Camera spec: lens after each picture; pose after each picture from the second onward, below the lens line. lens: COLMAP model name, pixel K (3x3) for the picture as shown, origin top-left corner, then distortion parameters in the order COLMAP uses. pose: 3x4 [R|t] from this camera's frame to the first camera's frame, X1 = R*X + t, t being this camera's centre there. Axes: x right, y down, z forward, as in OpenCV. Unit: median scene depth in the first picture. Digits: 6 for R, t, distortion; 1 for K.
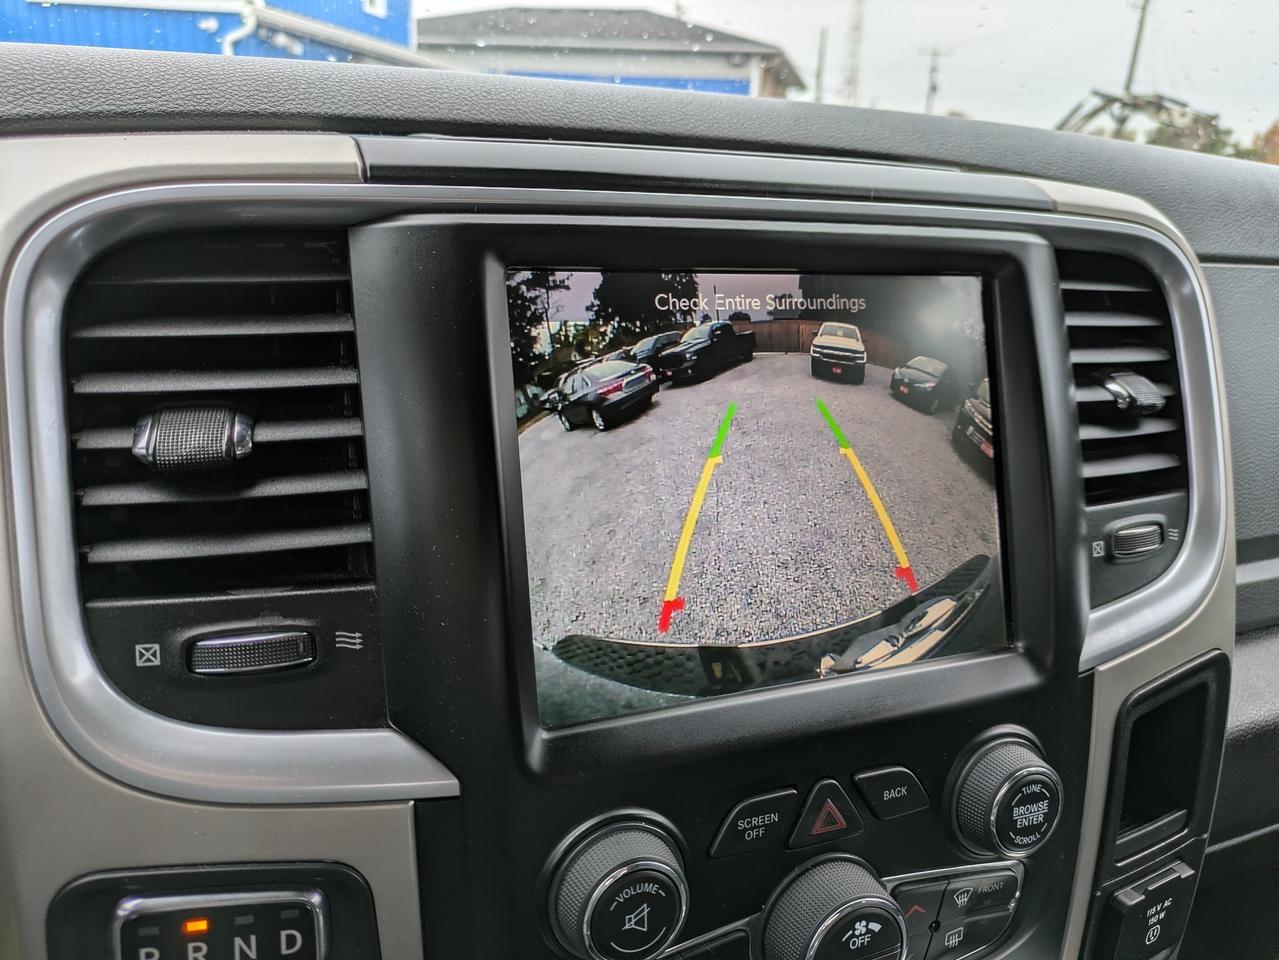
lens RADIAL K [[943.1, 0, 633.1], [0, 943.1, 480.3], [0, 0, 1]] dist [0.011852, -0.010063]
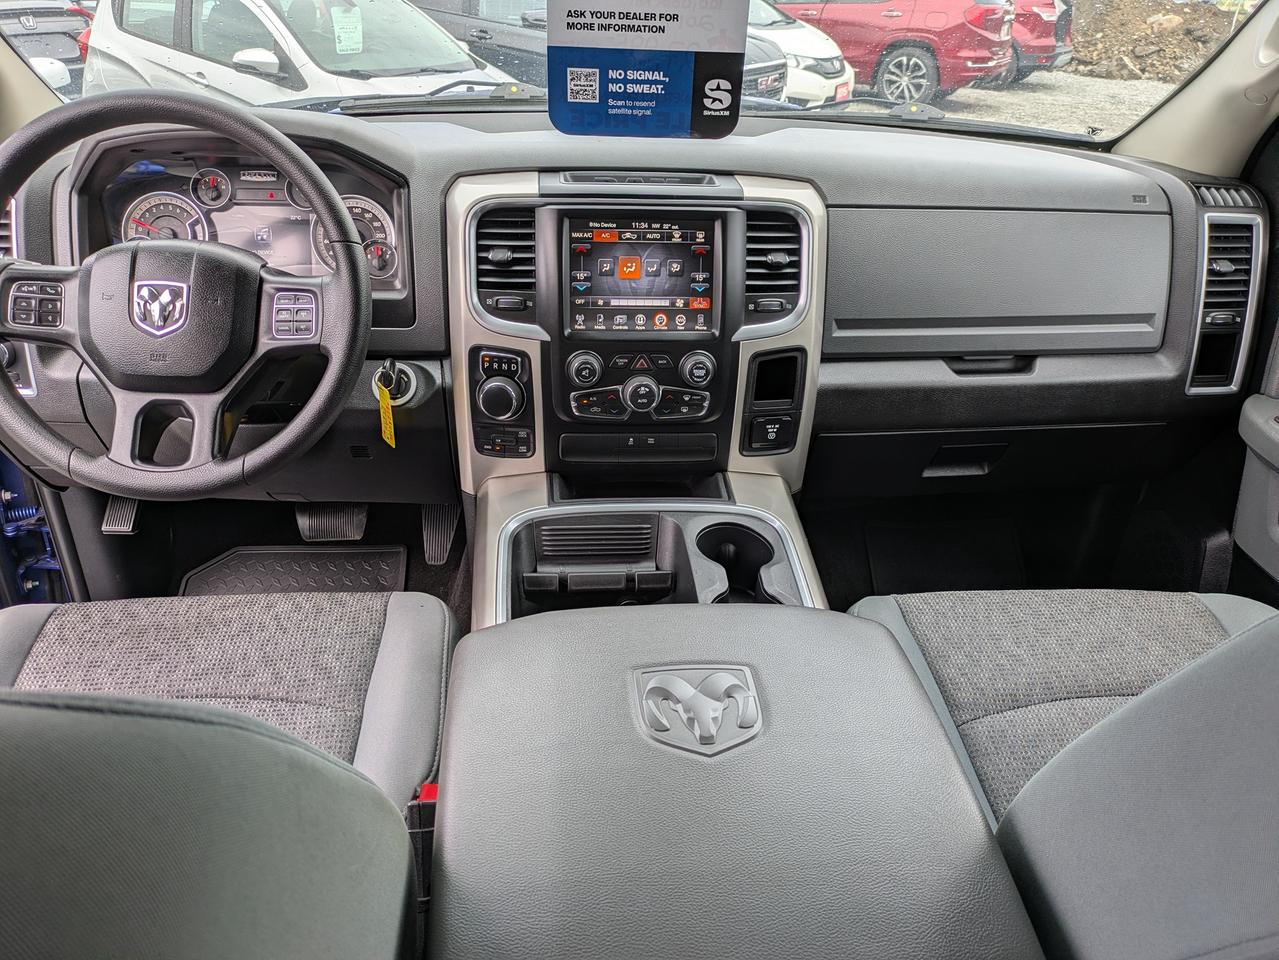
lens RADIAL K [[921.8, 0, 622.6], [0, 921.8, 476.0], [0, 0, 1]] dist [0.032388, 0.000618]
pose [[0.950765, 0.136053, -0.278454, 1.340446], [-0.079392, 0.975428, 0.205516, 0.028159], [0.299573, -0.173290, 0.938204, -2.885593]]
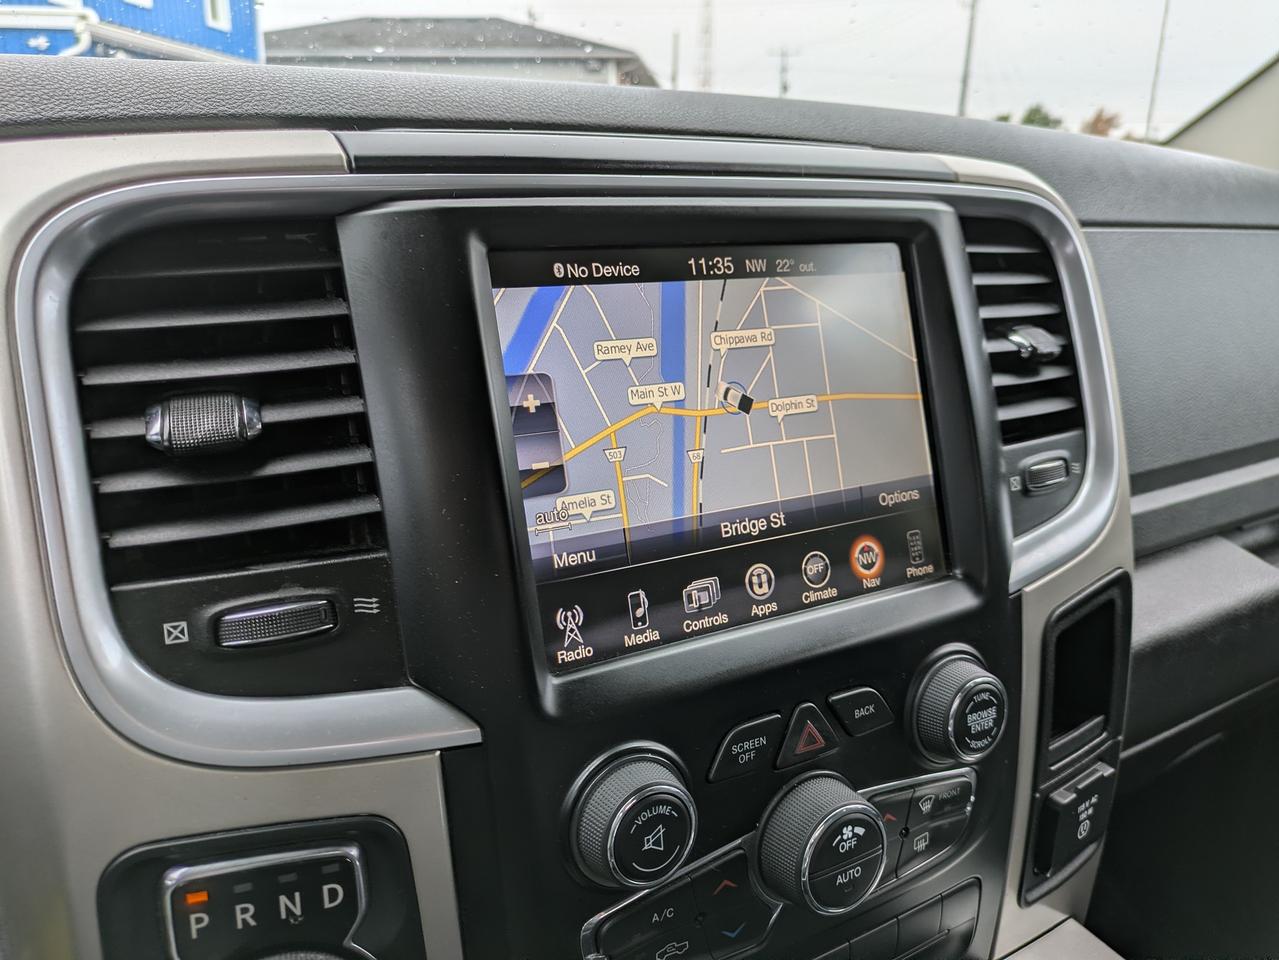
lens RADIAL K [[936.8, 0, 618.6], [0, 936.8, 477.0], [0, 0, 1]] dist [0.058144, -0.100984]
pose [[0.992133, -0.070712, 0.103300, -0.109822], [0.071520, 0.997431, -0.004135, 0.046323], [-0.102742, 0.011491, 0.994642, -0.071963]]
